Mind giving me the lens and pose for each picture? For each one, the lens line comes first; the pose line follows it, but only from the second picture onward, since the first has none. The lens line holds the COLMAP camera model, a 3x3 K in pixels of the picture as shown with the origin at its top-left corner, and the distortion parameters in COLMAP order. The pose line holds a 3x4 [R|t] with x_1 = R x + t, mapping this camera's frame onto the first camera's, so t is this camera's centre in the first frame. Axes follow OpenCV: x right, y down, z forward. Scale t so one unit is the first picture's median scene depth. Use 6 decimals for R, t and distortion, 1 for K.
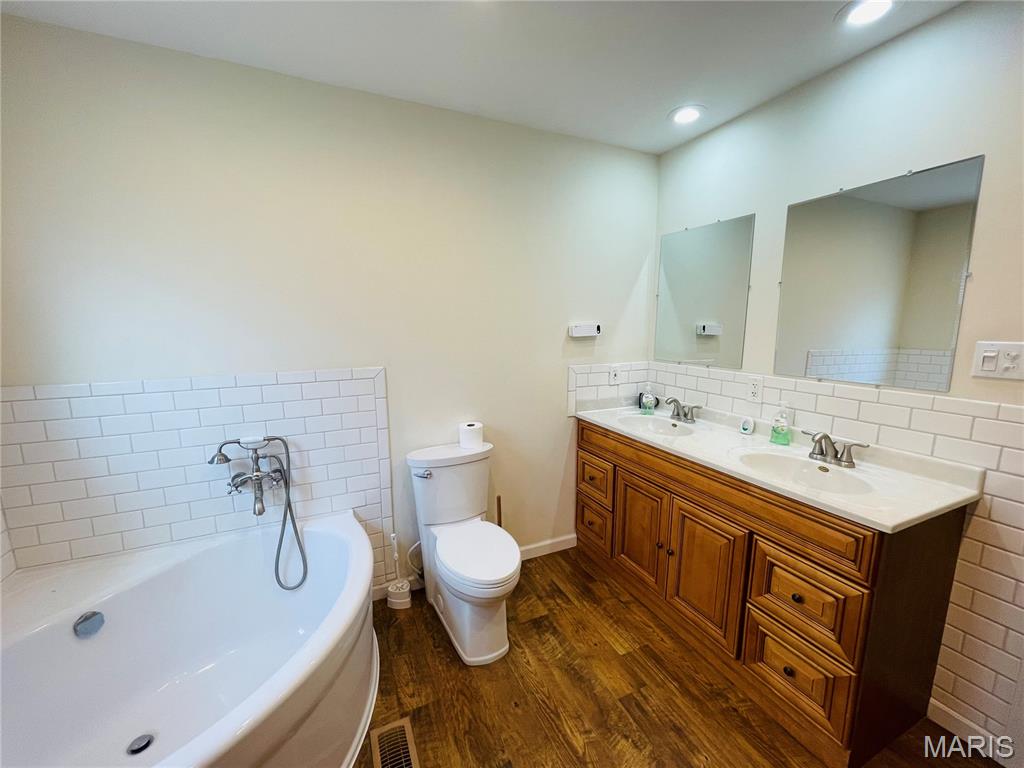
lens RADIAL K [[414.5, 0, 512.0], [0, 414.5, 384.0], [0, 0, 1]] dist [0.003928, 0.000613]
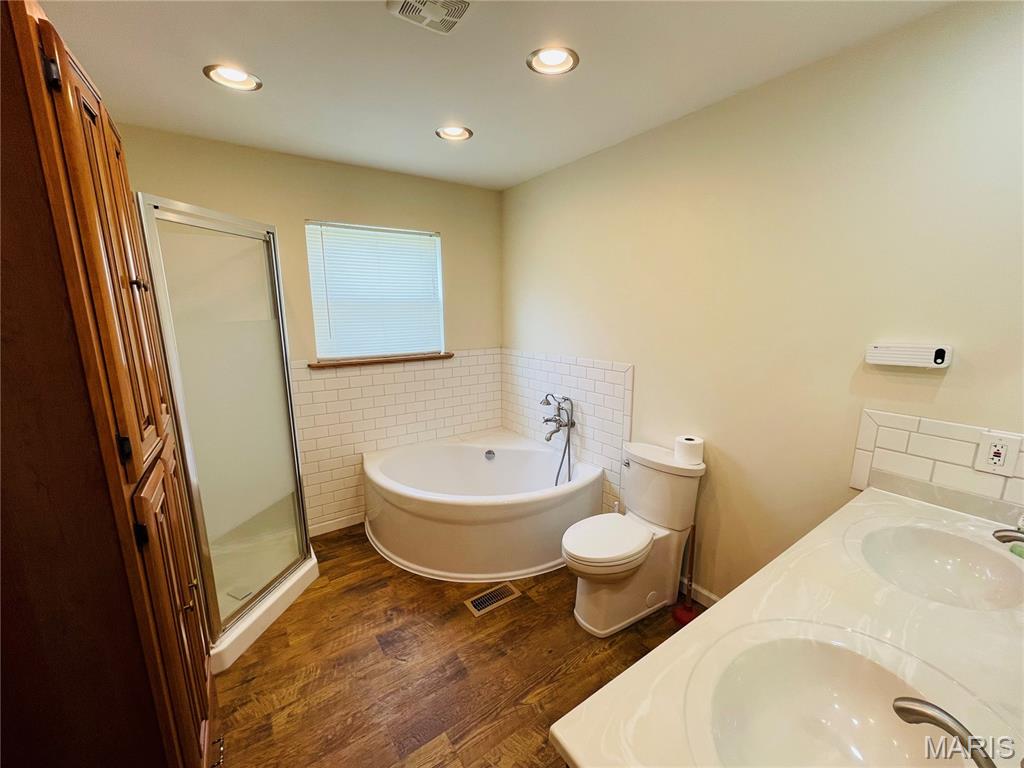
lens RADIAL K [[414.5, 0, 512.0], [0, 414.5, 384.0], [0, 0, 1]] dist [0.003928, 0.000613]
pose [[0.186539, 0.185494, -0.964777, 0.900287], [-0.145798, 0.976367, 0.159533, -0.145041], [0.971569, 0.110903, 0.209176, 0.494375]]
